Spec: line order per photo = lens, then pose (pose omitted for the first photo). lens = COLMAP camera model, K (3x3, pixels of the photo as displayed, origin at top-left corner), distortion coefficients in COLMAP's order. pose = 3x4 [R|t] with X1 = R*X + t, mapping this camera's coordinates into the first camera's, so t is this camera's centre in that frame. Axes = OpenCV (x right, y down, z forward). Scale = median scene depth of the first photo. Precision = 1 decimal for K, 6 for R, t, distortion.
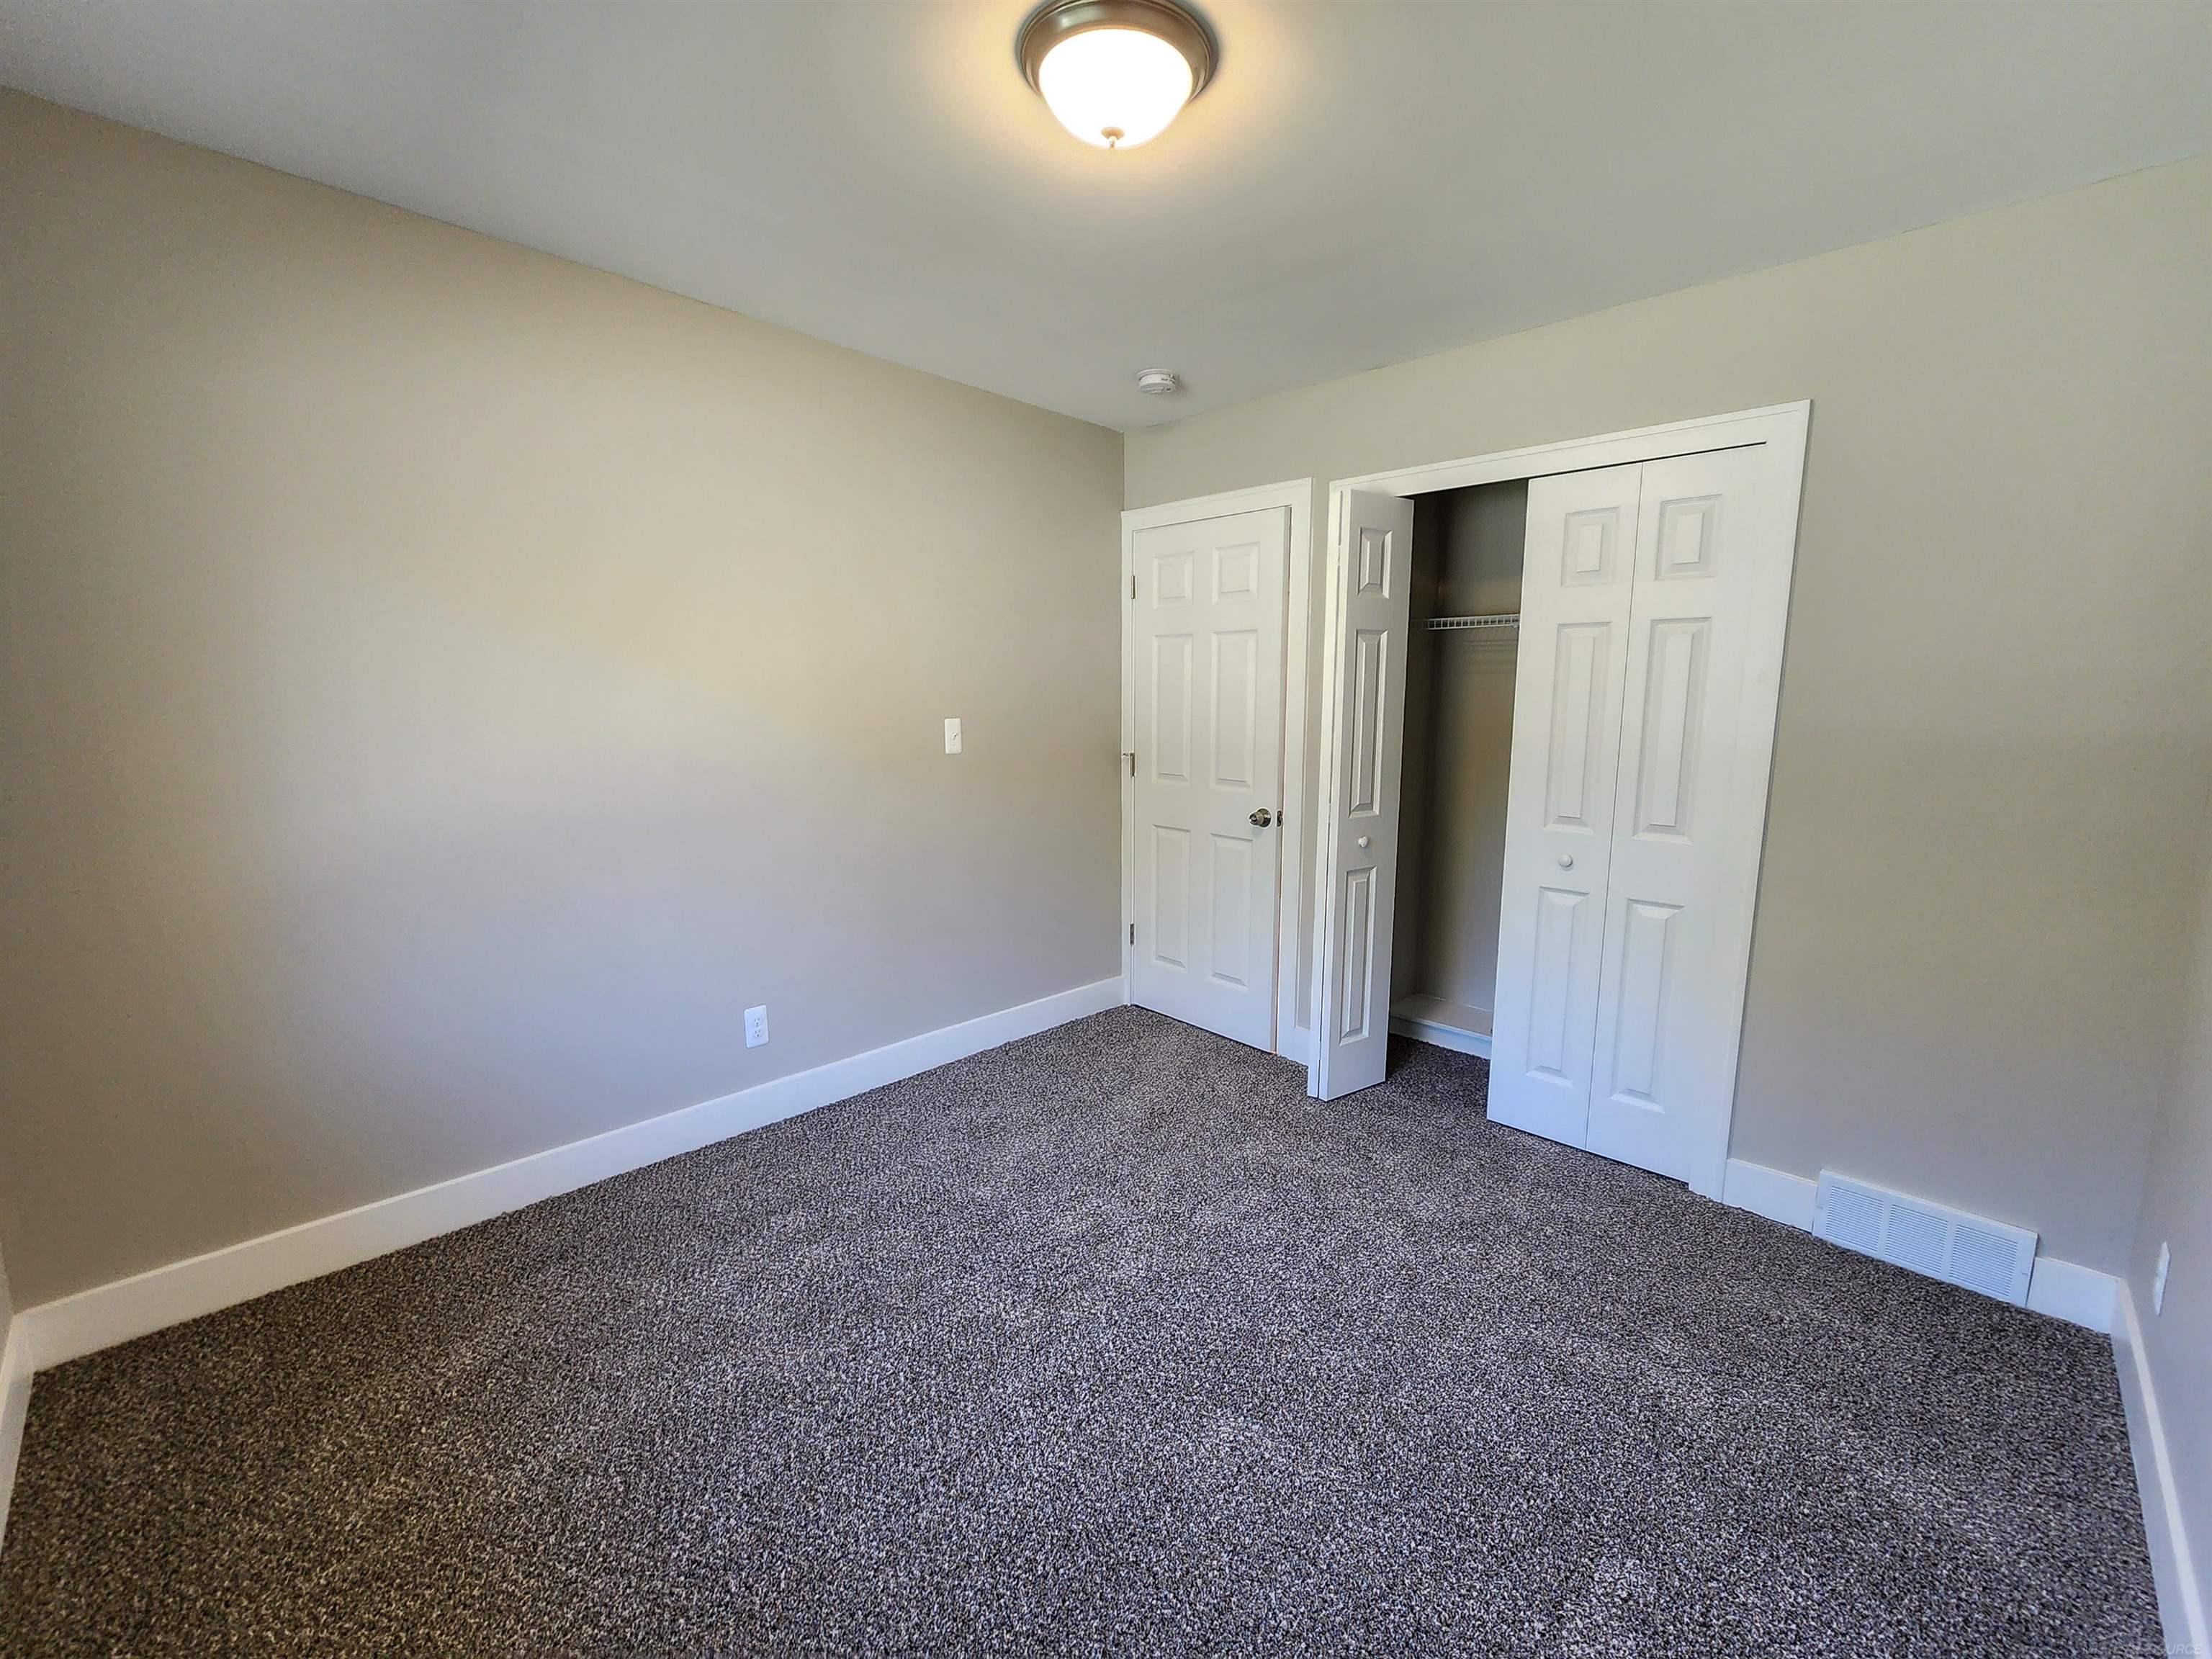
lens RADIAL K [[909.7, 0, 1117.8], [0, 909.7, 838.3], [0, 0, 1]] dist [-0.000574, -0.000738]
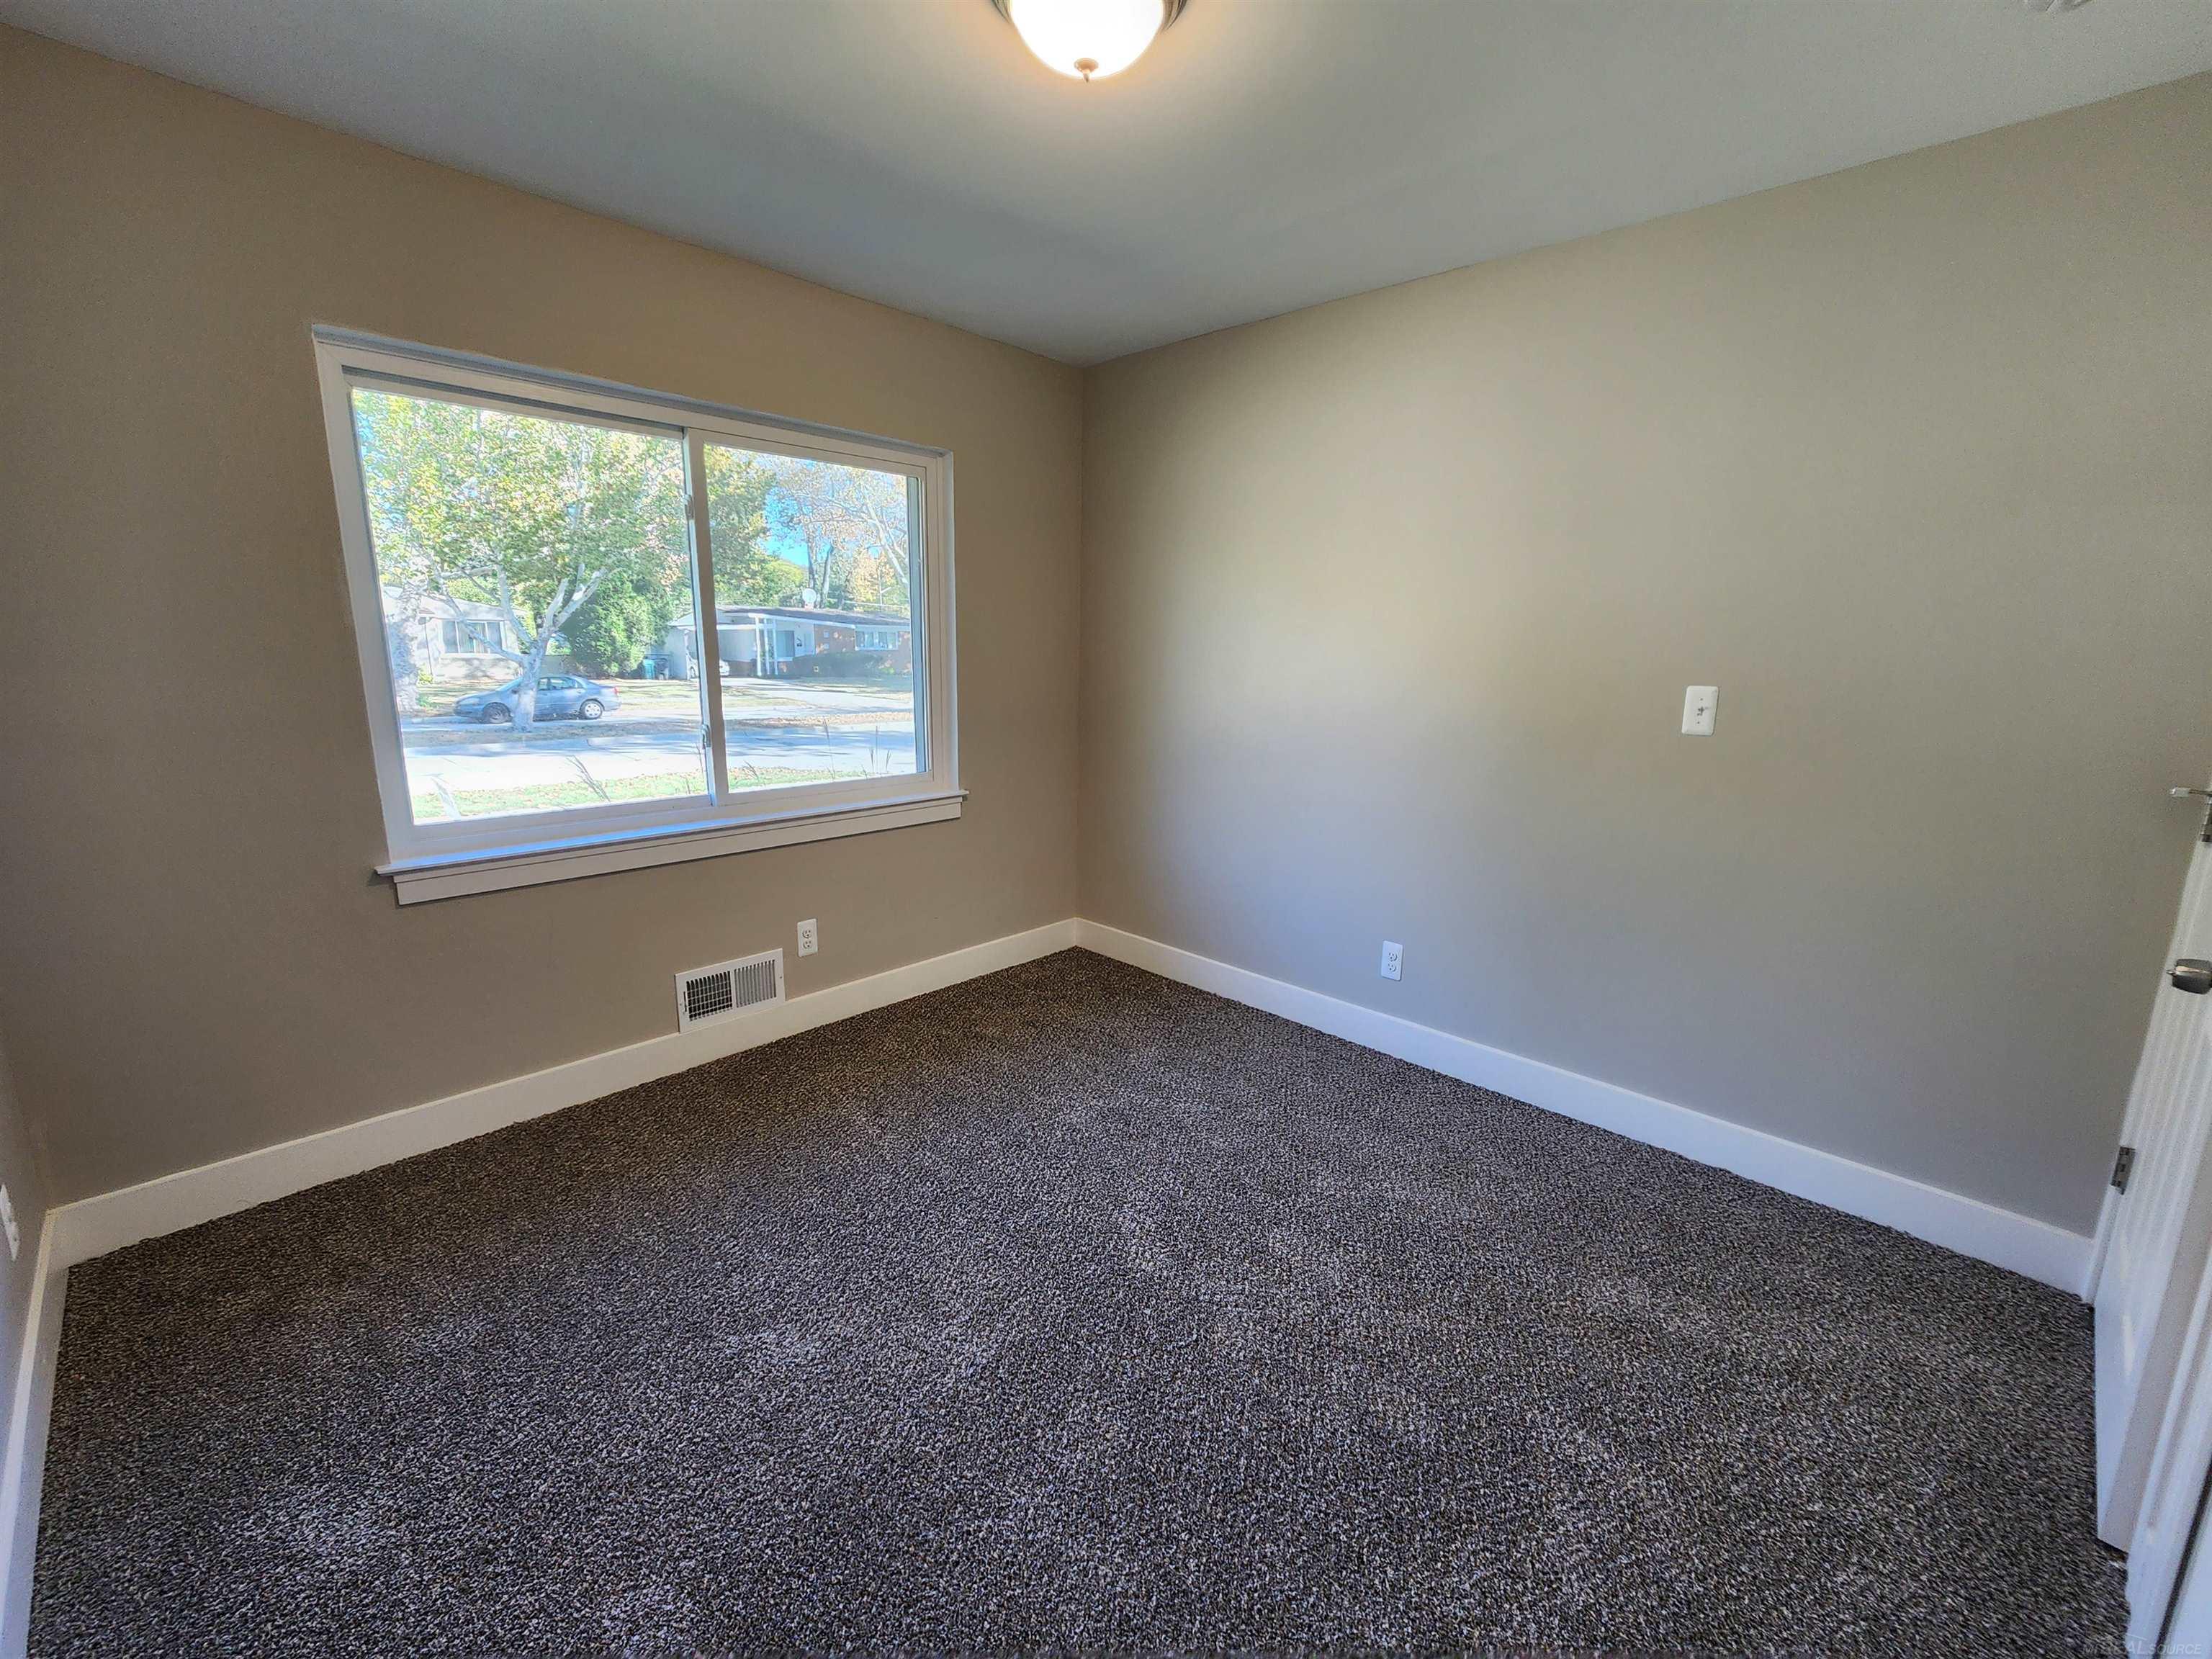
lens RADIAL K [[909.7, 0, 1124.6], [0, 909.7, 829.4], [0, 0, 1]] dist [-0.000574, -0.000738]
pose [[0.007849, 0.195245, -0.980723, 0.567445], [-0.172353, 0.966340, 0.191002, -0.084645], [0.985004, 0.167532, 0.041235, 0.567906]]
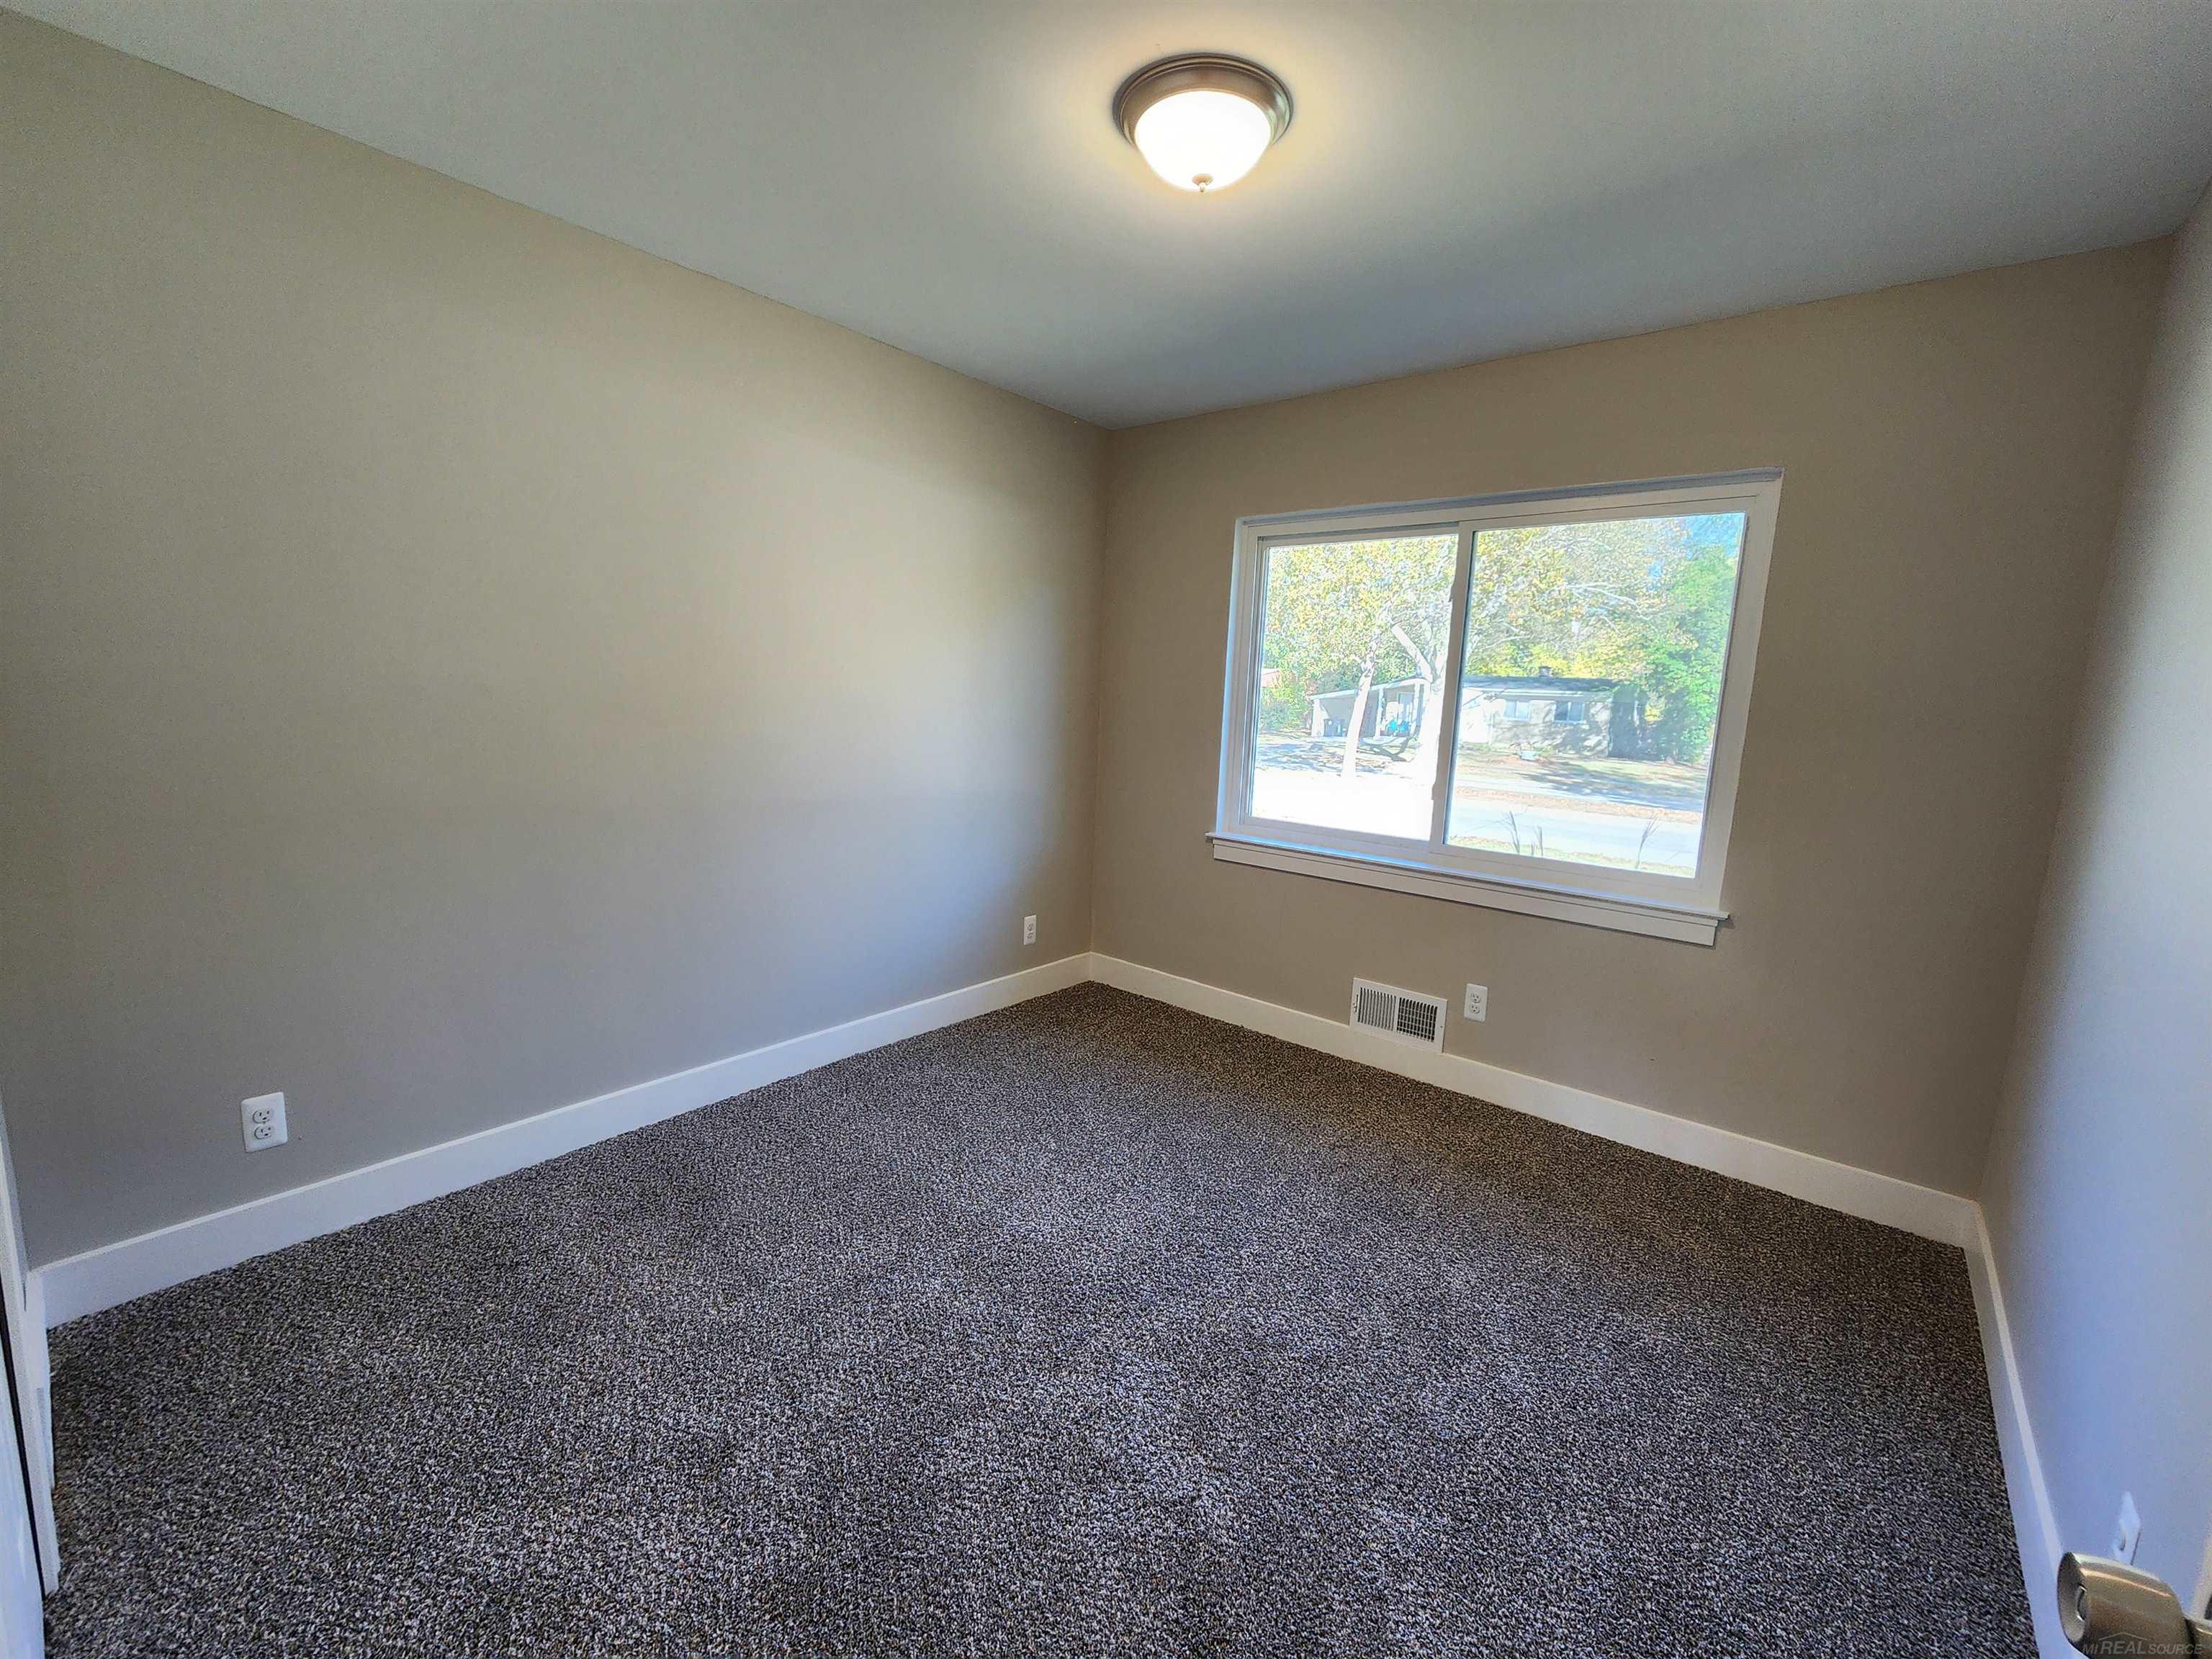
lens RADIAL K [[909.7, 0, 1111.2], [0, 909.7, 824.7], [0, 0, 1]] dist [-0.000574, -0.000738]
pose [[-0.996821, -0.042428, -0.067444, 0.077097], [-0.060417, 0.954320, 0.292614, -0.168887], [0.051948, 0.295759, -0.953849, 1.153022]]
